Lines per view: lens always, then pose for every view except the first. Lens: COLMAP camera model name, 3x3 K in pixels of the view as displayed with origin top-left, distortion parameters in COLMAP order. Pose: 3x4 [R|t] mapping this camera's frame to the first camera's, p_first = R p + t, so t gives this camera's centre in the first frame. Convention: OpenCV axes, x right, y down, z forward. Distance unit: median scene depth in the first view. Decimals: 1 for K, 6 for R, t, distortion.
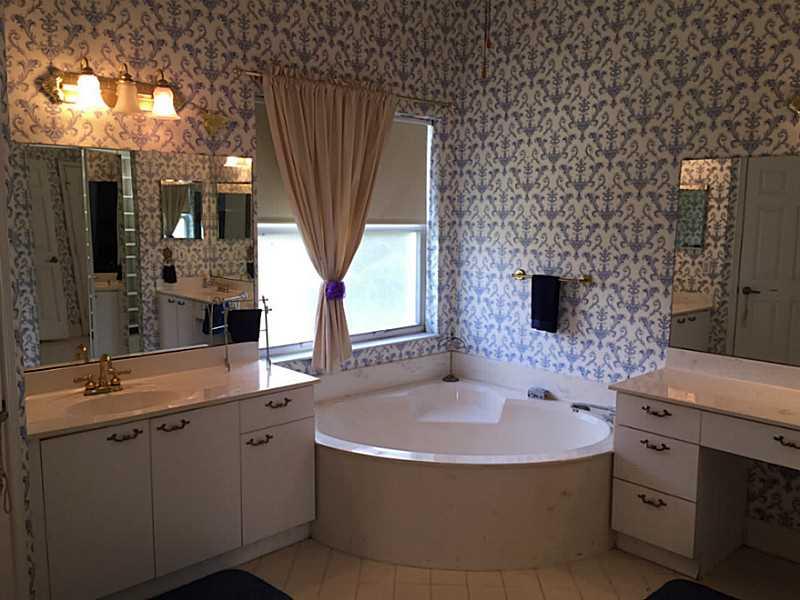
lens RADIAL K [[691.7, 0, 400.0], [0, 691.7, 300.0], [0, 0, 1]] dist [0.096150, -0.150409]
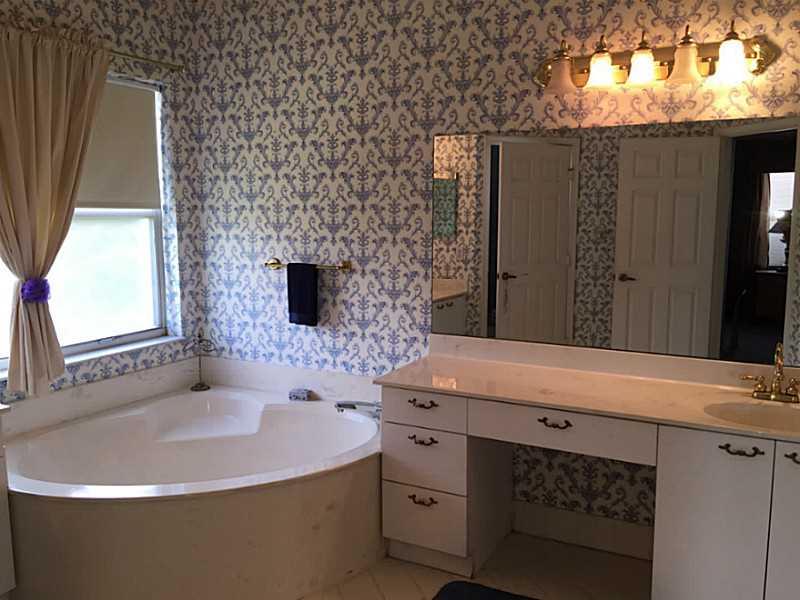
lens RADIAL K [[691.7, 0, 400.0], [0, 691.7, 300.0], [0, 0, 1]] dist [0.096150, -0.150409]
pose [[0.945103, -0.051351, 0.322714, 0.037608], [0.050264, 0.998667, 0.011705, 0.007882], [-0.322885, 0.005159, 0.946424, 0.108755]]
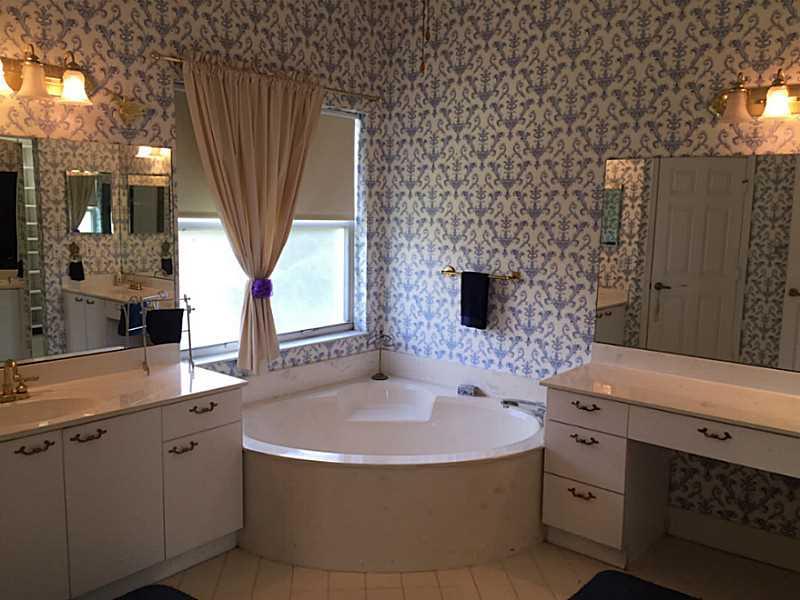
lens RADIAL K [[691.7, 0, 400.0], [0, 691.7, 300.0], [0, 0, 1]] dist [0.096150, -0.150409]
pose [[0.993065, -0.006475, 0.117392, -0.015510], [0.005744, 0.999962, 0.006565, -0.002748], [-0.117430, -0.005845, 0.993064, 0.019546]]
